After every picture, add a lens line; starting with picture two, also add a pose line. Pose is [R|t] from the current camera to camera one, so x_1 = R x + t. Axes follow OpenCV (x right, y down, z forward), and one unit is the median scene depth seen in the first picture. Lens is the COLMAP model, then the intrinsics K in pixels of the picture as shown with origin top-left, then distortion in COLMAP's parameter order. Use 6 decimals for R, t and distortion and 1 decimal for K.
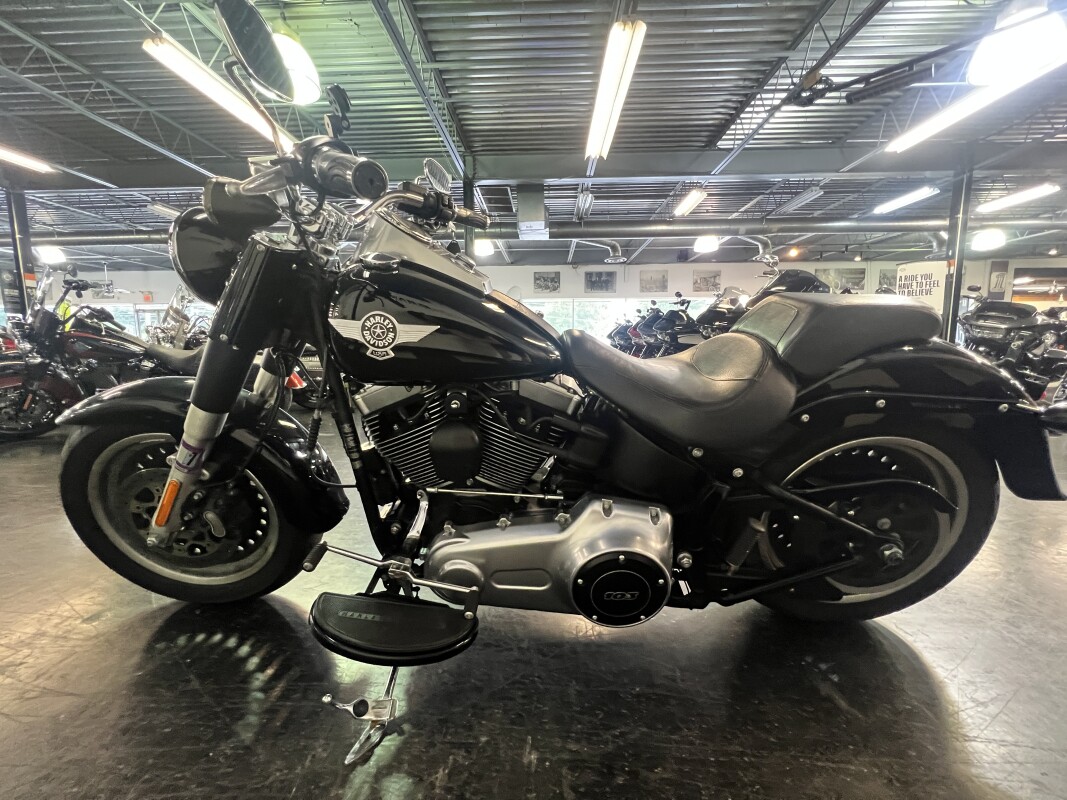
lens RADIAL K [[427.2, 0, 529.9], [0, 427.2, 400.8], [0, 0, 1]] dist [-0.002751, -0.000075]
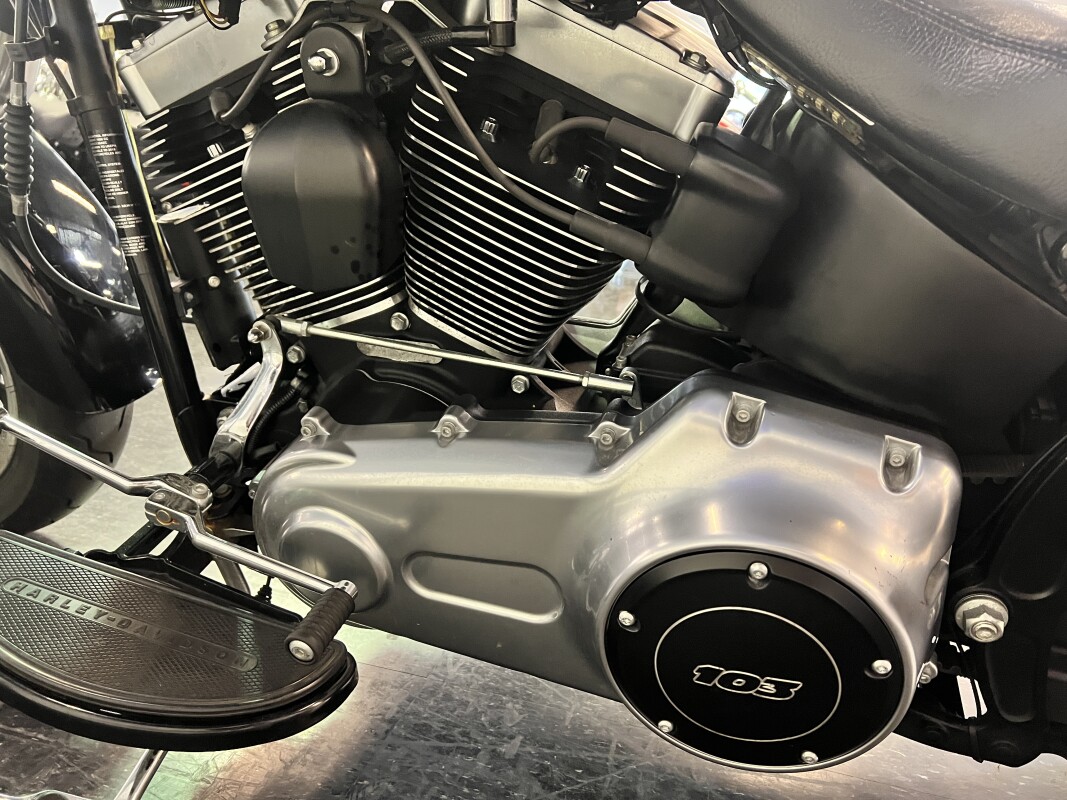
lens RADIAL K [[812.9, 0, 535.5], [0, 812.9, 401.2], [0, 0, 1]] dist [0.040712, -0.042148]
pose [[0.970178, 0.124902, -0.207737, 0.148506], [-0.091932, 0.982591, 0.161441, 0.146757], [0.224285, -0.137529, 0.964771, 0.360545]]
